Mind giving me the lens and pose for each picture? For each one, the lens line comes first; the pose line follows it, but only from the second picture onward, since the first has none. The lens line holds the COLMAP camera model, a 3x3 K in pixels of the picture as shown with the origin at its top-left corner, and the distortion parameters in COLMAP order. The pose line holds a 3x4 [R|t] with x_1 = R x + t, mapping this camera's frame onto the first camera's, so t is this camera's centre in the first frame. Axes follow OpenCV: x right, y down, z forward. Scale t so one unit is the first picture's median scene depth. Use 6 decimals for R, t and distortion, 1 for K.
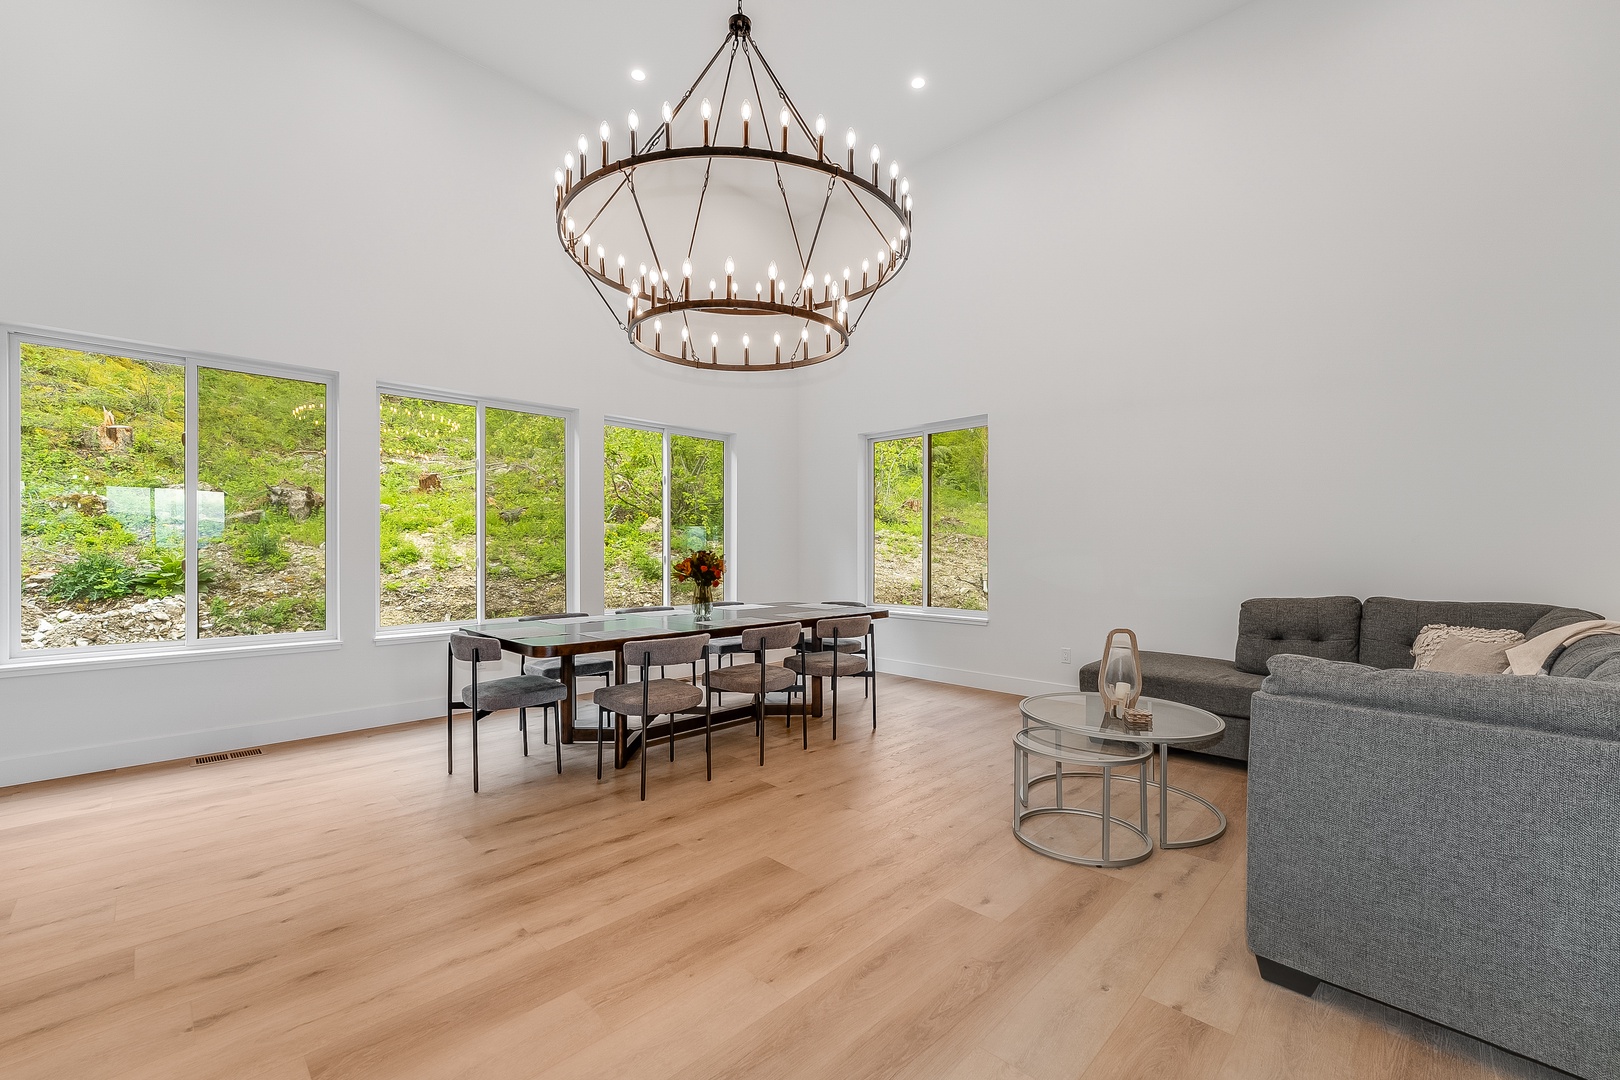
lens RADIAL K [[668.9, 0, 808.9], [0, 668.9, 532.8], [0, 0, 1]] dist [-0.017542, -0.000393]
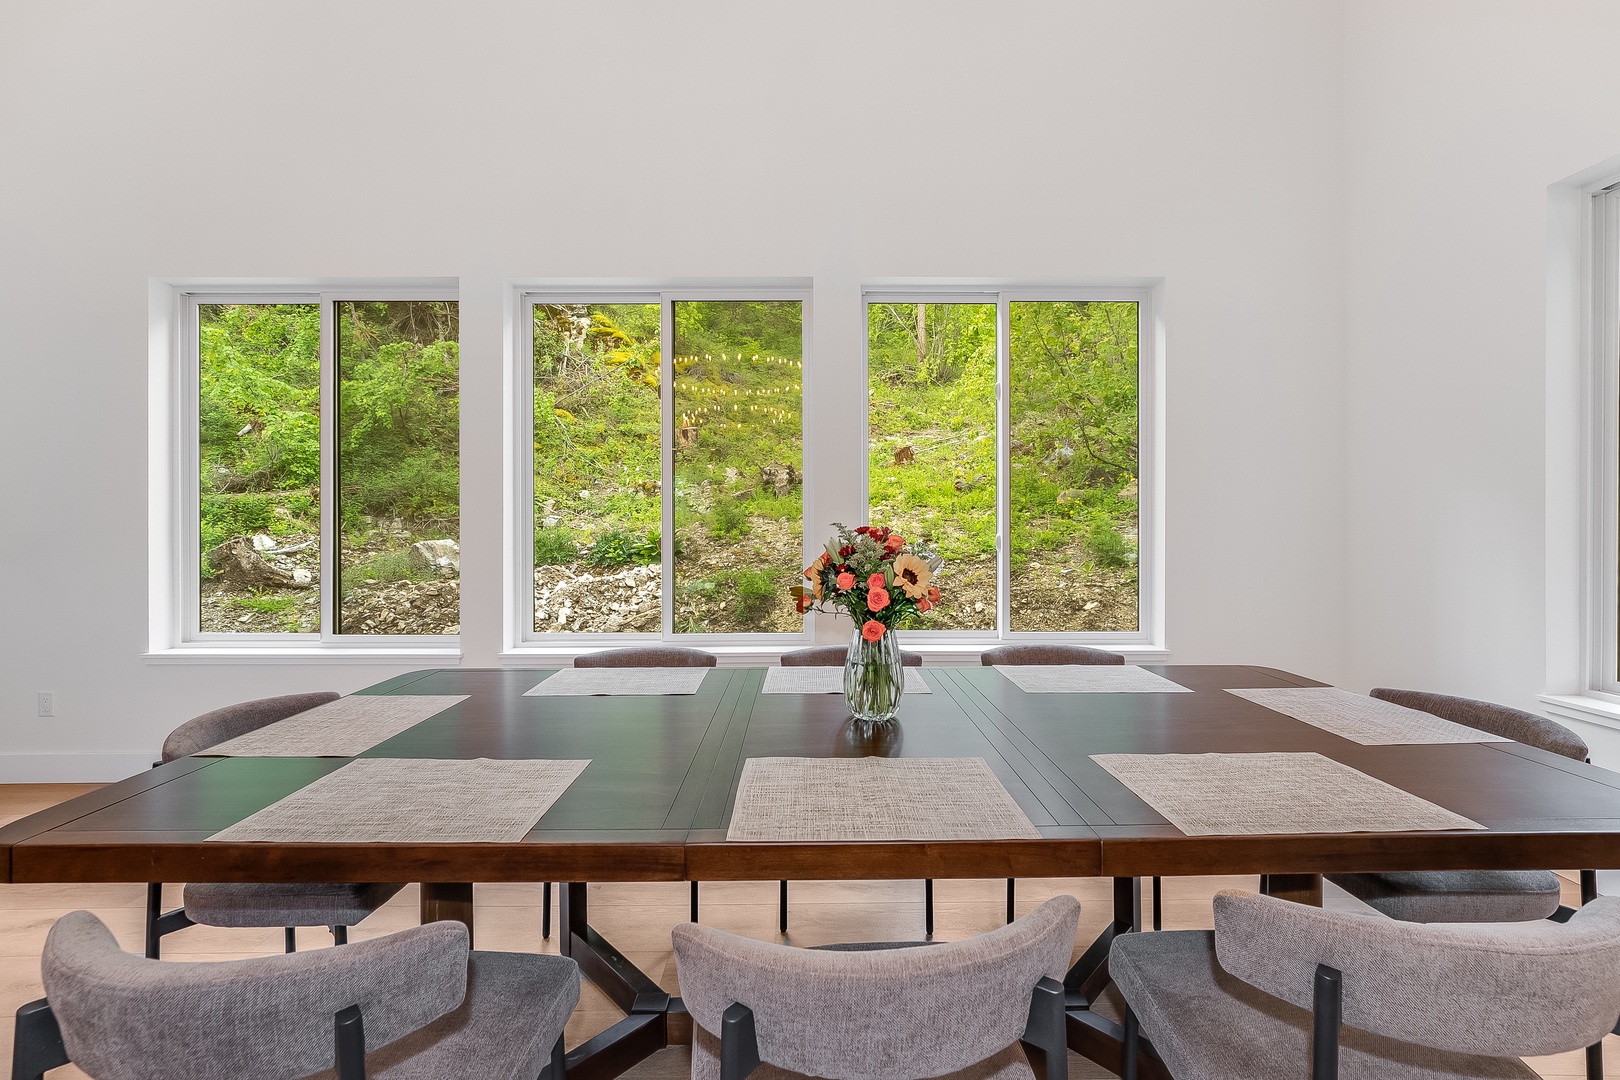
lens RADIAL K [[632.2, 0, 841.2], [0, 632.2, 545.7], [0, 0, 1]] dist [-0.008794, 0.000524]
pose [[0.711016, 0.023519, -0.702783, 0.029186], [0.020043, 0.998357, 0.053689, 0.007424], [0.702890, -0.052260, 0.709376, 0.340310]]
